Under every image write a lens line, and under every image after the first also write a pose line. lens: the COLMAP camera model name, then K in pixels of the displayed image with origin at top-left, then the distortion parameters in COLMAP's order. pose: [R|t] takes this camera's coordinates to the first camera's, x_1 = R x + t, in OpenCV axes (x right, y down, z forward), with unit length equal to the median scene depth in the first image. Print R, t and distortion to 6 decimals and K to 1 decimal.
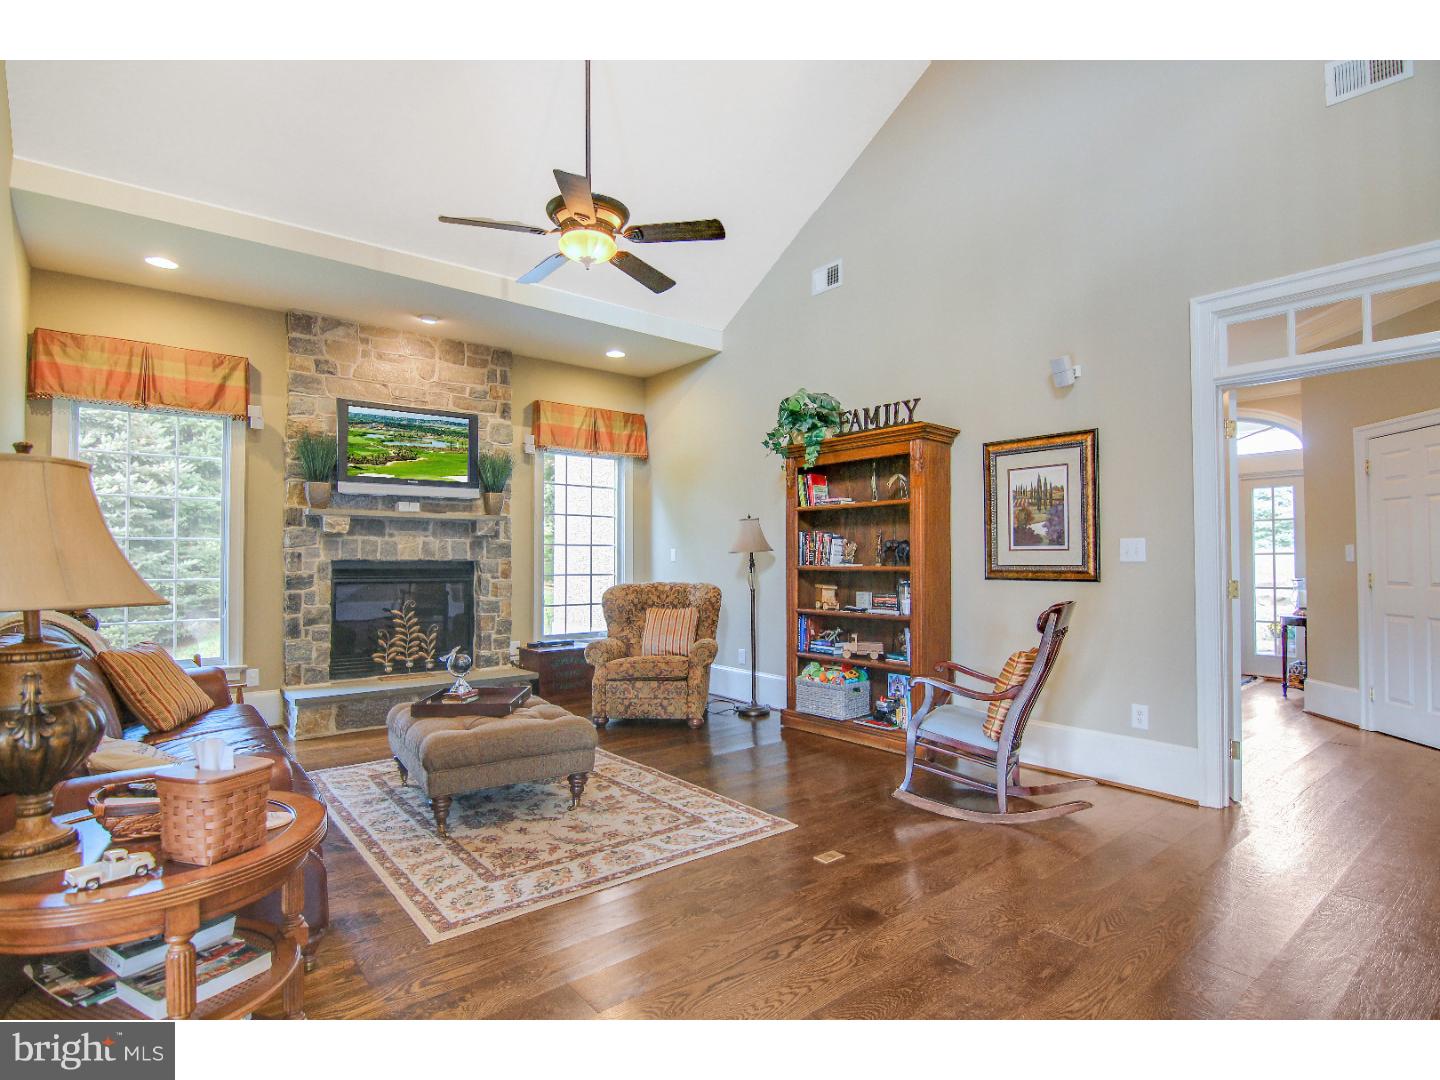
lens RADIAL K [[734.4, 0, 720.0], [0, 734.4, 540.0], [0, 0, 1]] dist [-0.002092, -0.014098]
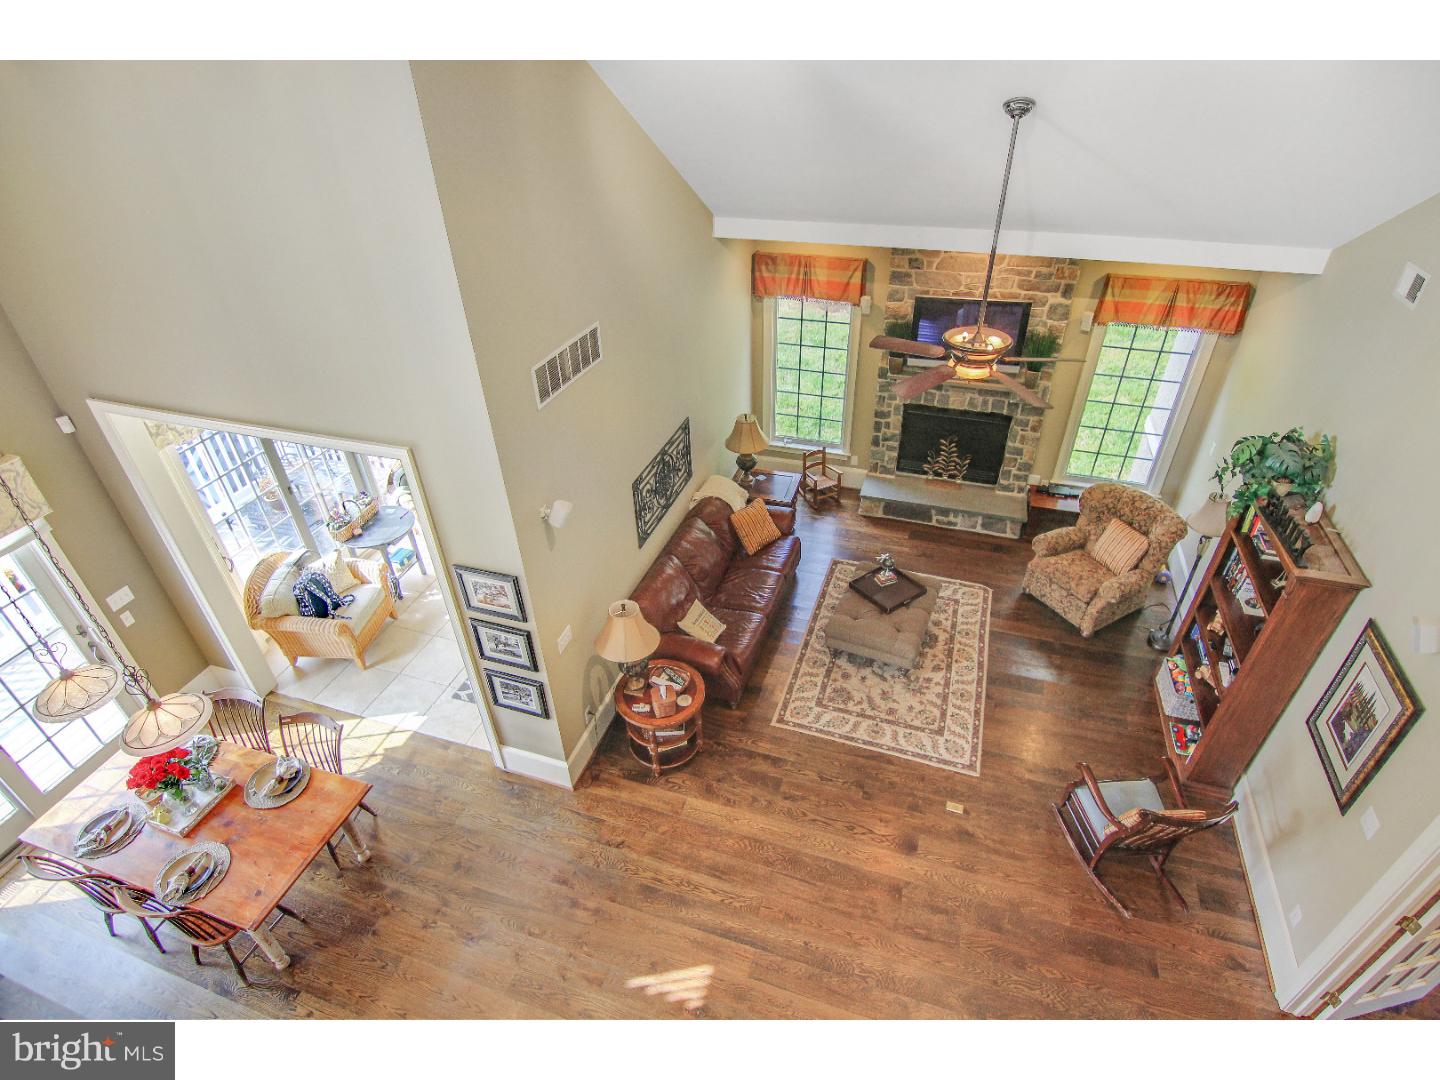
lens RADIAL K [[734.4, 0, 720.0], [0, 734.4, 540.0], [0, 0, 1]] dist [-0.002092, -0.014098]
pose [[0.533389, 0.478172, -0.697744, 0.488347], [0.045826, 0.807337, 0.588309, -0.731694], [0.844628, -0.345773, 0.408712, 0.012453]]
